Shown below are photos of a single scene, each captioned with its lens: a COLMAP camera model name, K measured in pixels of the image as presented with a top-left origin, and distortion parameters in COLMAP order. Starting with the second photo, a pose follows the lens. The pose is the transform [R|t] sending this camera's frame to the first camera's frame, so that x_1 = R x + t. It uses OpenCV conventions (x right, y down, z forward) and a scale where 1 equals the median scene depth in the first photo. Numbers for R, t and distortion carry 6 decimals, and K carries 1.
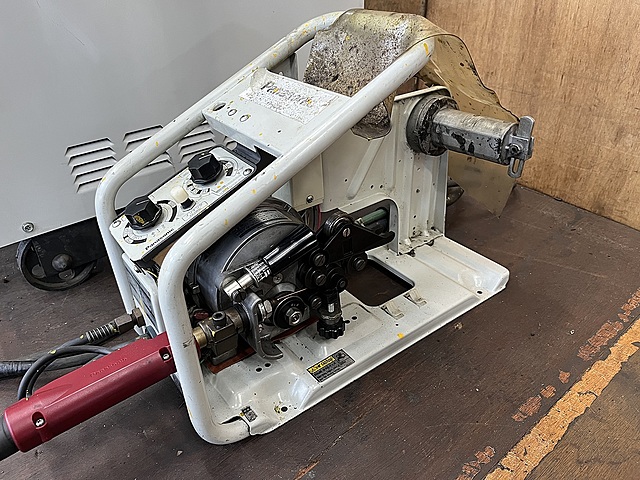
lens RADIAL K [[488.7, 0, 322.2], [0, 488.7, 237.4], [0, 0, 1]] dist [0.020070, -0.022362]
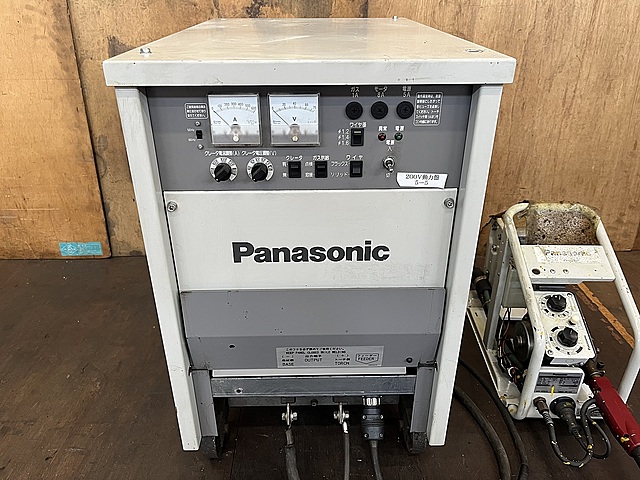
lens RADIAL K [[488.7, 0, 333.7], [0, 488.7, 242.5], [0, 0, 1]] dist [0.020070, -0.022362]
pose [[0.614184, -0.342704, 0.710867, -1.959288], [0.396080, 0.912979, 0.097931, -0.848014], [-0.682568, 0.221412, 0.696475, 0.191212]]
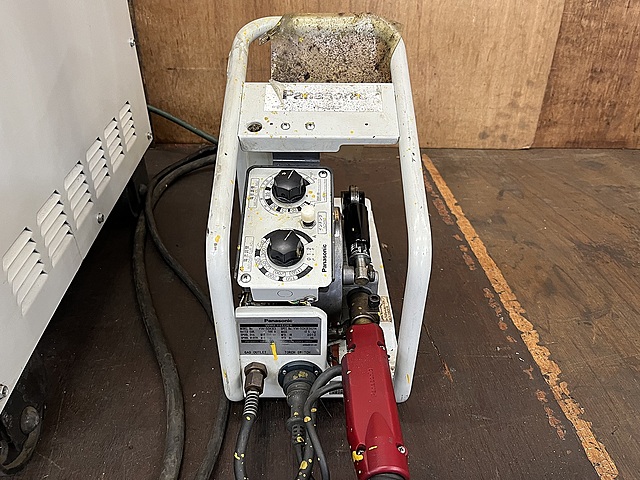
lens RADIAL K [[488.7, 0, 322.2], [0, 488.7, 238.0], [0, 0, 1]] dist [0.020070, -0.022362]
pose [[0.590581, -0.417769, 0.690422, -0.883161], [0.395703, 0.895567, 0.203419, -0.209689], [-0.703302, 0.153066, 0.694217, 0.257622]]
